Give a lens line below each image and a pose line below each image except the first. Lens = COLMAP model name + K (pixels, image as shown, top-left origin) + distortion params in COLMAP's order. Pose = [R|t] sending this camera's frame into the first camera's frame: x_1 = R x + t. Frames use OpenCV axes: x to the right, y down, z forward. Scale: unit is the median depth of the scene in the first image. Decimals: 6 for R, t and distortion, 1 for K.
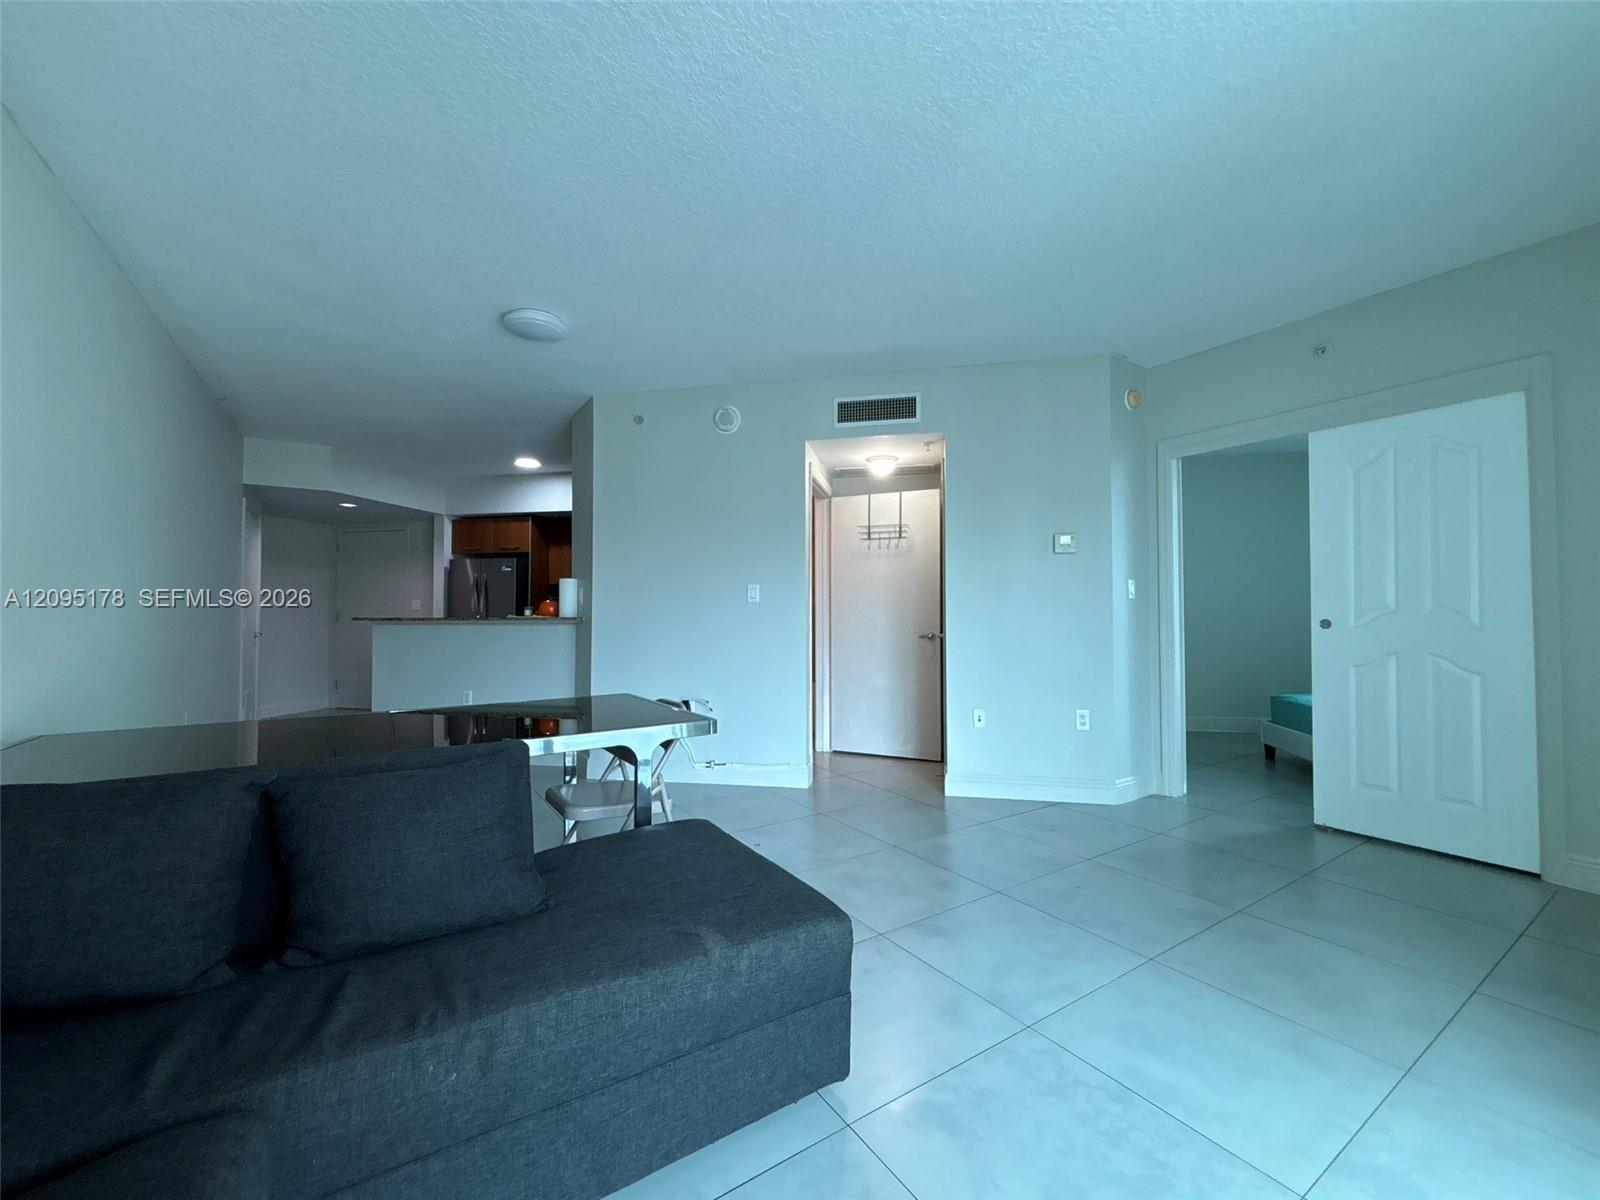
lens RADIAL K [[645.8, 0, 801.3], [0, 645.8, 601.6], [0, 0, 1]] dist [0.000179, 0.000028]
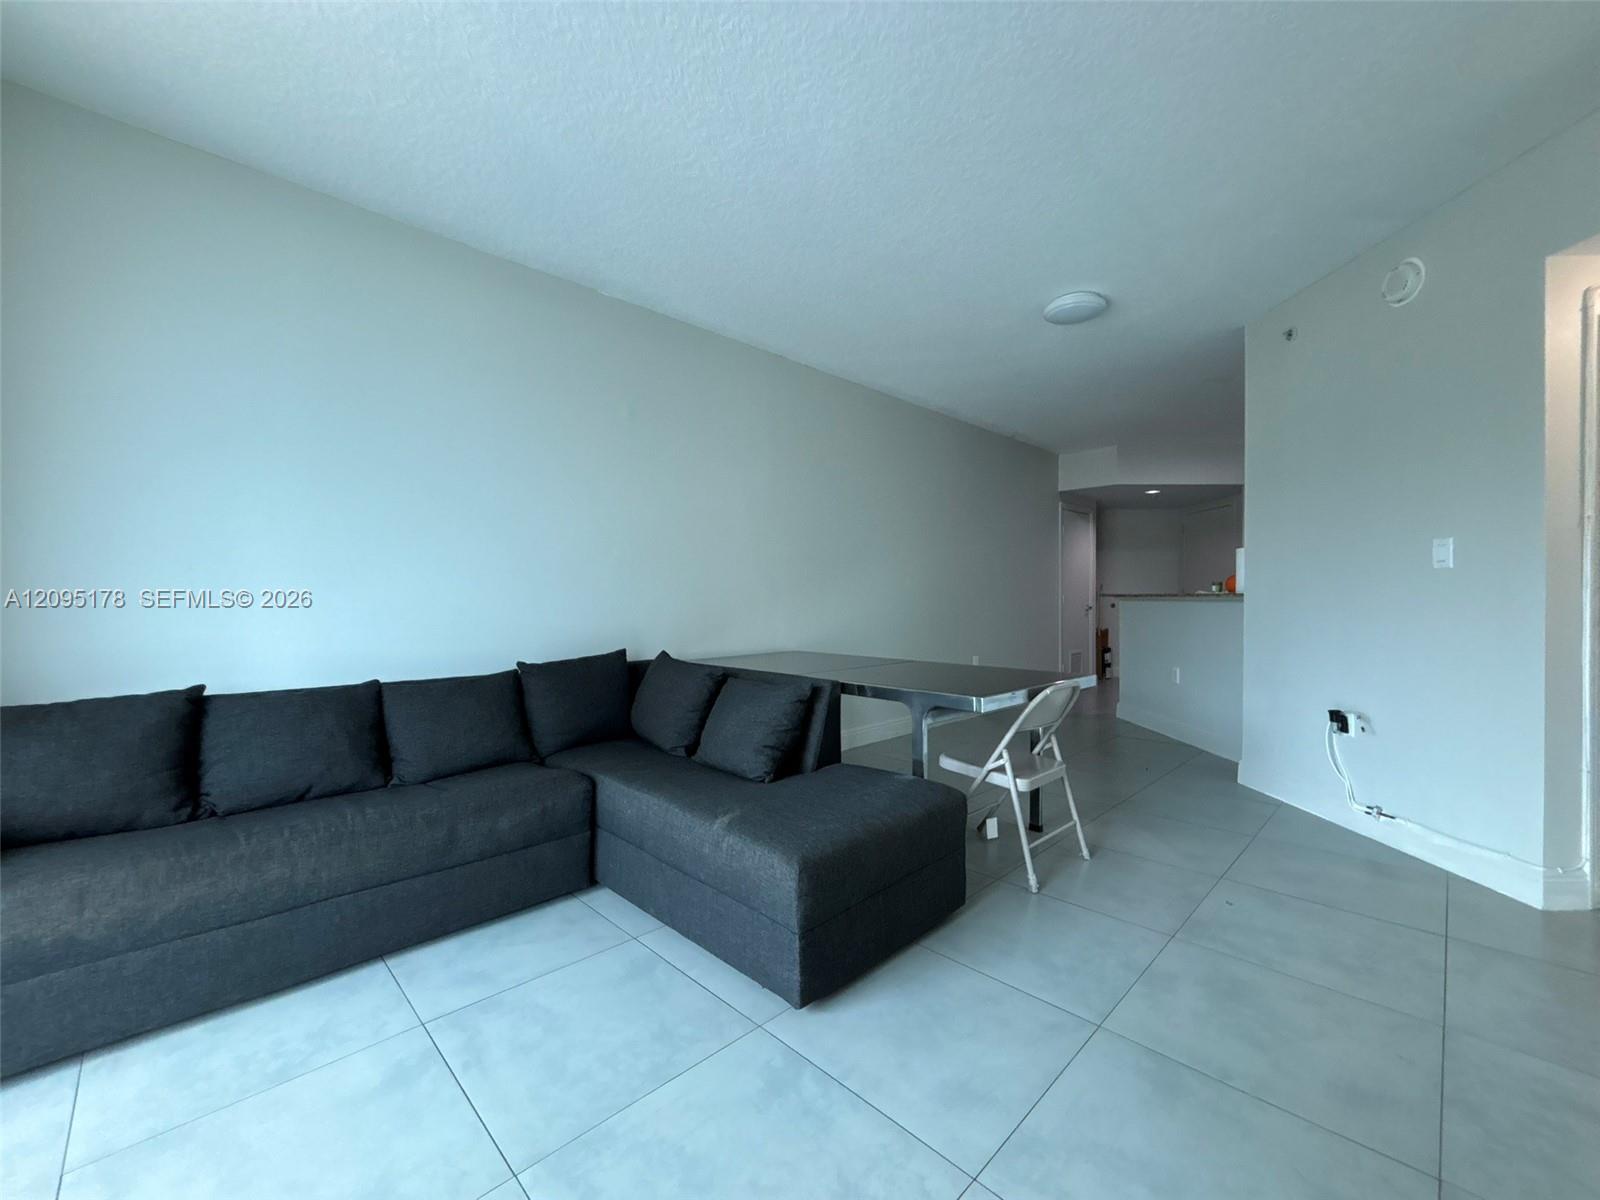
lens RADIAL K [[649.7, 0, 794.0], [0, 649.7, 598.3], [0, 0, 1]] dist [-0.001349, -0.000099]
pose [[0.194414, 0.005551, -0.980904, 0.669458], [0.022994, 0.999683, 0.010214, 0.014779], [0.980650, -0.024541, 0.194225, 0.463957]]
